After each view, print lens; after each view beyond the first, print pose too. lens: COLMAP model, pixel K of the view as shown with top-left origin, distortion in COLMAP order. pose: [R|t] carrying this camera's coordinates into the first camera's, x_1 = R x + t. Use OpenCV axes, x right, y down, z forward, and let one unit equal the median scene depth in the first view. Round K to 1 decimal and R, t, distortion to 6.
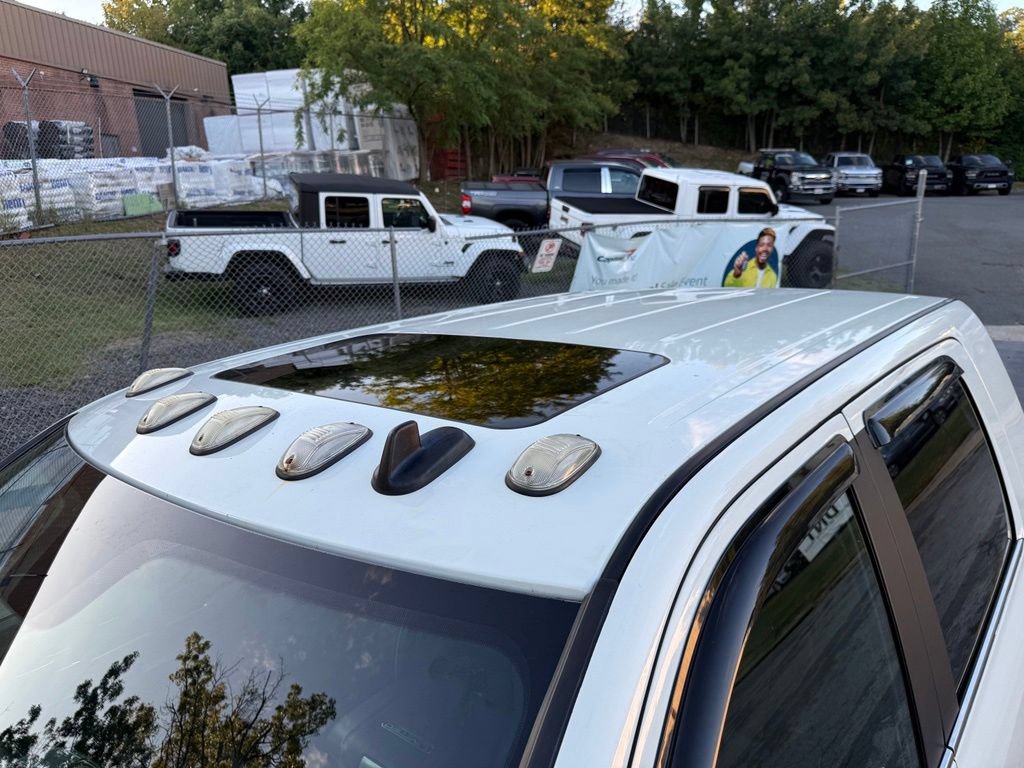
lens RADIAL K [[735.2, 0, 509.1], [0, 735.2, 387.9], [0, 0, 1]] dist [-0.008308, -0.006167]
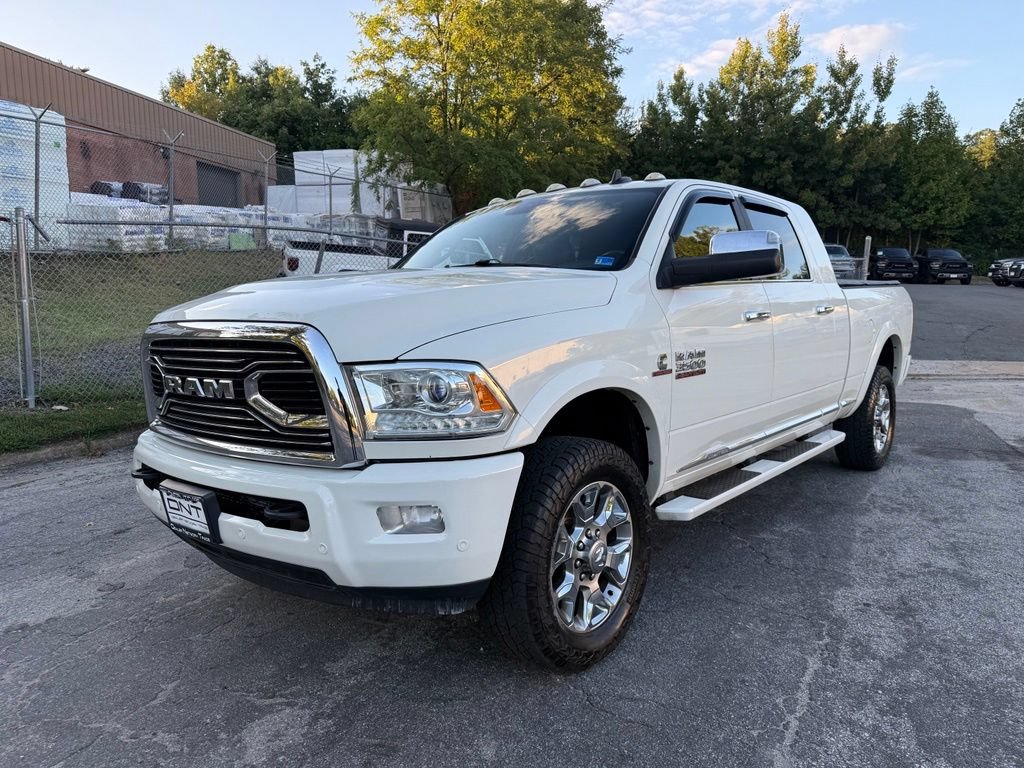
lens RADIAL K [[722.4, 0, 517.1], [0, 722.4, 384.5], [0, 0, 1]] dist [0.011838, -0.020941]
pose [[0.999207, 0.036920, 0.014893, -0.018486], [-0.034906, 0.992374, -0.118221, 0.038880], [-0.019144, 0.117608, 0.992876, -0.062999]]
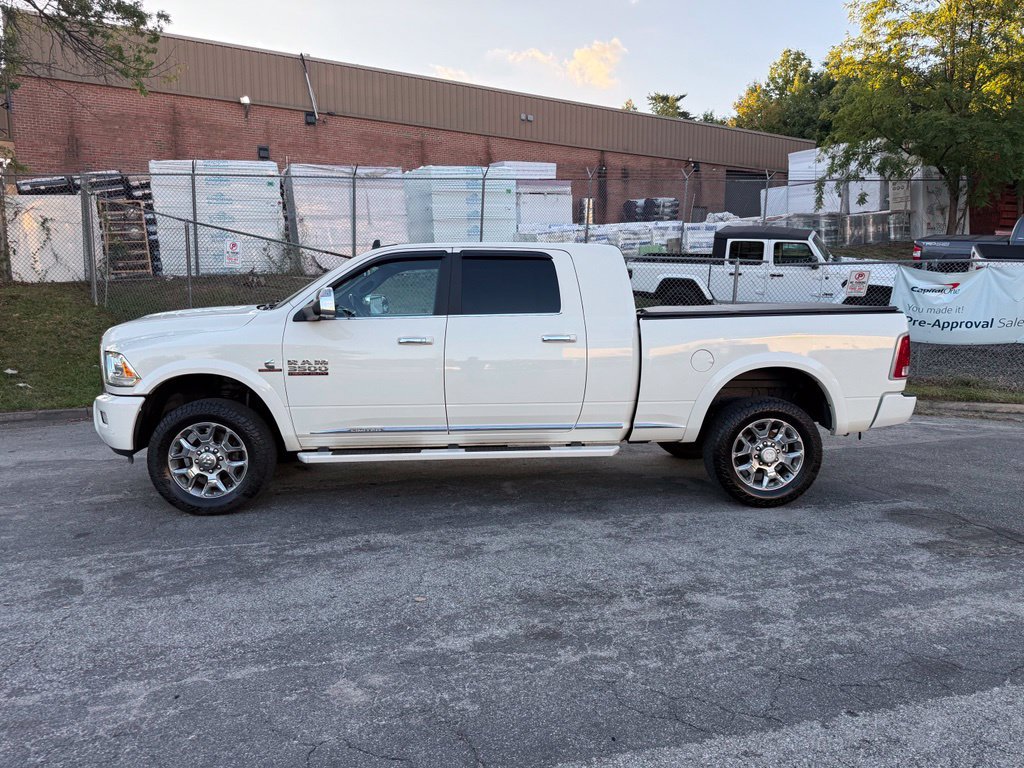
lens RADIAL K [[714.3, 0, 516.3], [0, 714.3, 380.2], [0, 0, 1]] dist [0.049408, -0.075703]
pose [[0.701947, 0.128805, -0.700485, 0.114519], [-0.194789, 0.980733, -0.014858, 0.023907], [0.685075, 0.146877, 0.713512, -0.051664]]
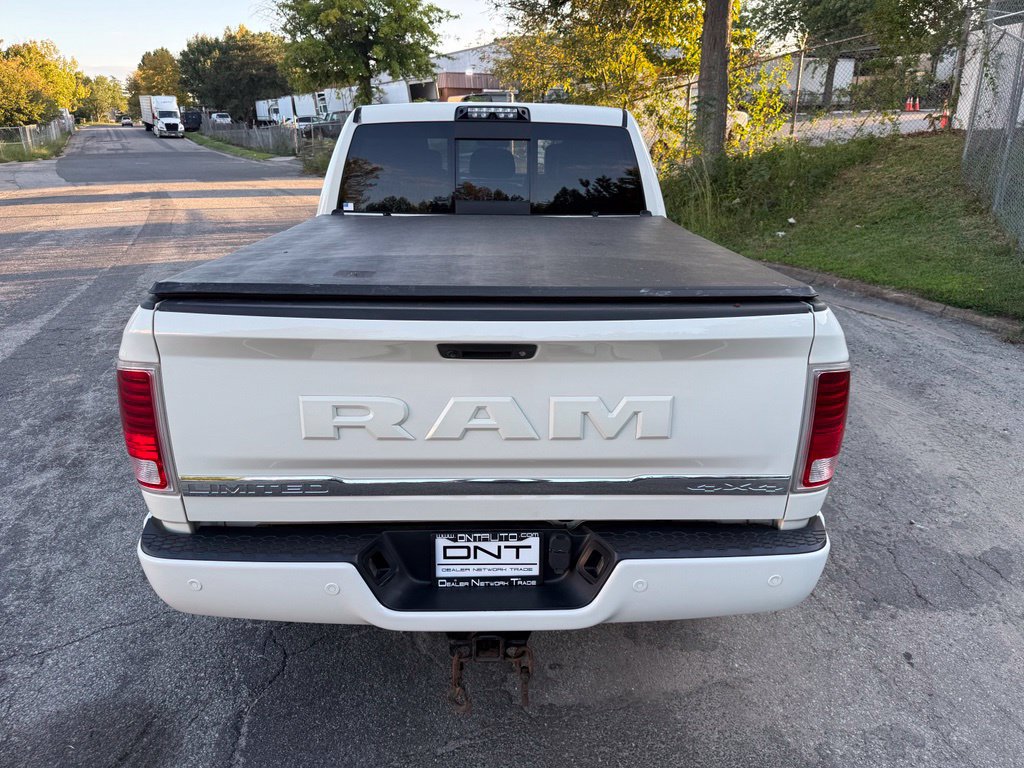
lens RADIAL K [[733.7, 0, 512.4], [0, 733.7, 383.3], [0, 0, 1]] dist [0.002654, -0.009037]
pose [[-0.743143, 0.268781, -0.612777, 0.081058], [-0.110228, 0.854092, 0.508307, -0.026082], [0.659992, 0.445290, -0.605085, 0.137469]]
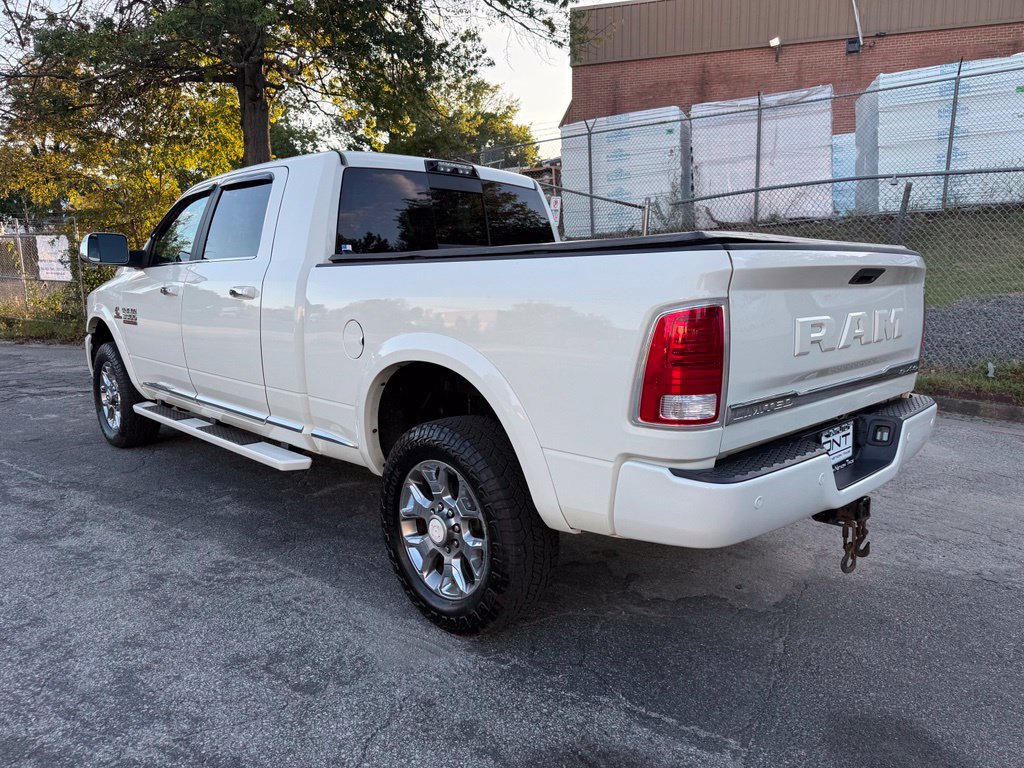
lens RADIAL K [[722.4, 0, 517.1], [0, 722.4, 384.5], [0, 0, 1]] dist [0.011838, -0.020941]
pose [[-0.082976, 0.210423, -0.974083, 0.119614], [-0.213856, 0.950922, 0.223636, -0.004050], [0.973335, 0.226869, -0.033904, 0.084297]]
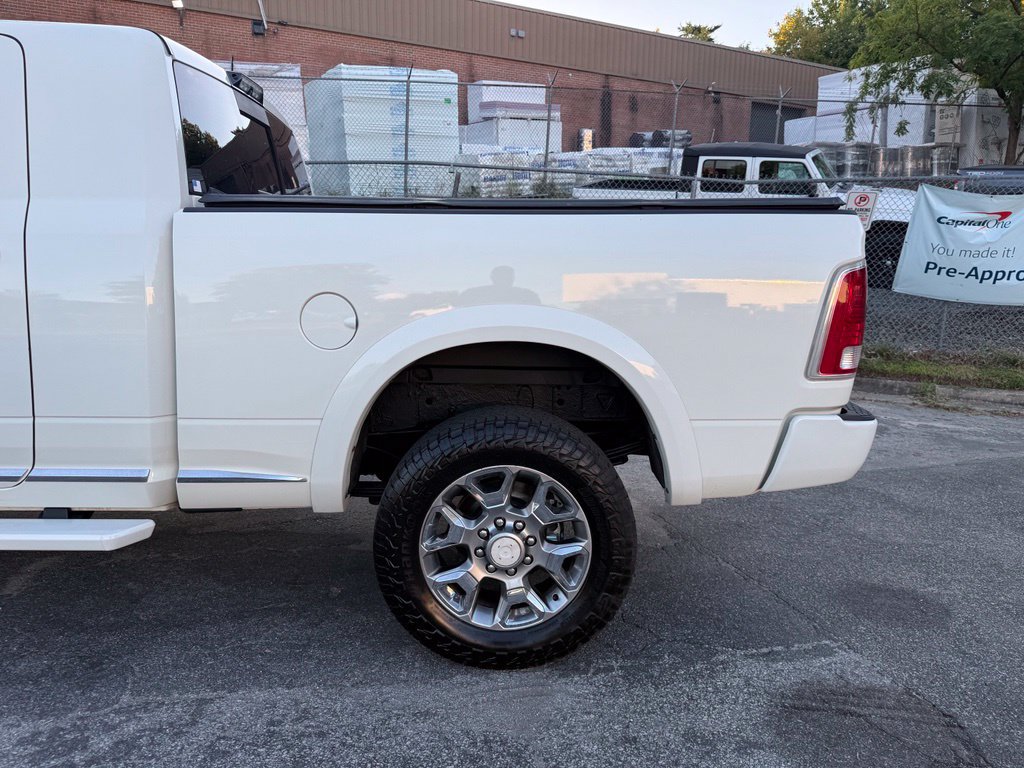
lens RADIAL K [[726.5, 0, 515.1], [0, 726.5, 384.4], [0, 0, 1]] dist [0.006801, -0.014901]
pose [[0.666974, 0.195317, -0.719025, 0.094143], [-0.219034, 0.973787, 0.061343, 0.010221], [0.712158, 0.116577, 0.692272, 0.037870]]
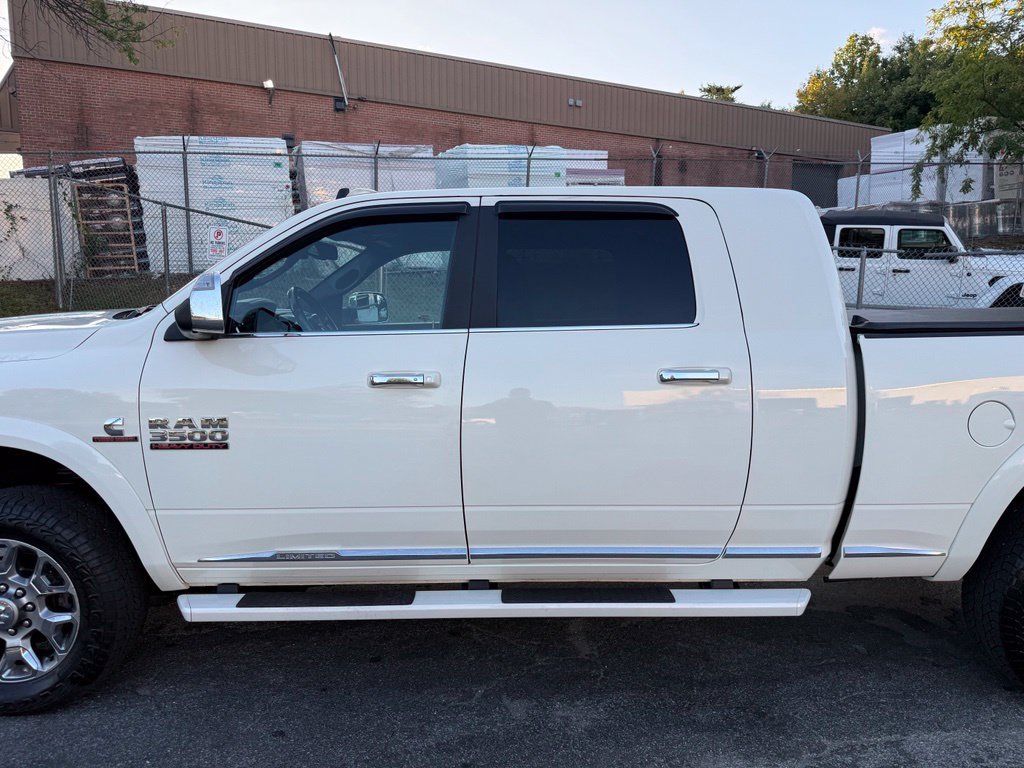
lens RADIAL K [[722.4, 0, 517.1], [0, 722.4, 384.5], [0, 0, 1]] dist [0.011838, -0.020941]
pose [[0.660673, 0.134319, -0.738559, 0.065875], [-0.202078, 0.979366, -0.002654, 0.017144], [0.722963, 0.151000, 0.674183, -0.010102]]
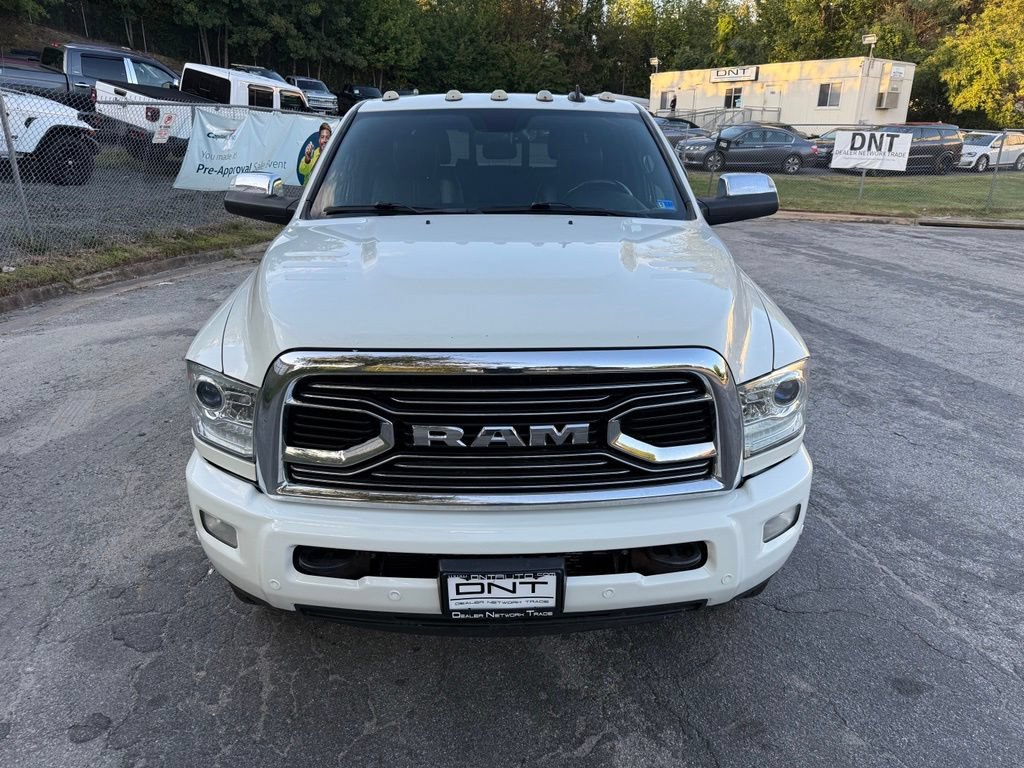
lens RADIAL K [[722.4, 0, 517.1], [0, 722.4, 384.5], [0, 0, 1]] dist [0.011838, -0.020941]
pose [[0.746523, -0.159656, 0.645921, -0.069983], [0.100139, 0.986686, 0.128150, 0.024599], [-0.657781, -0.030985, 0.752571, -0.037827]]
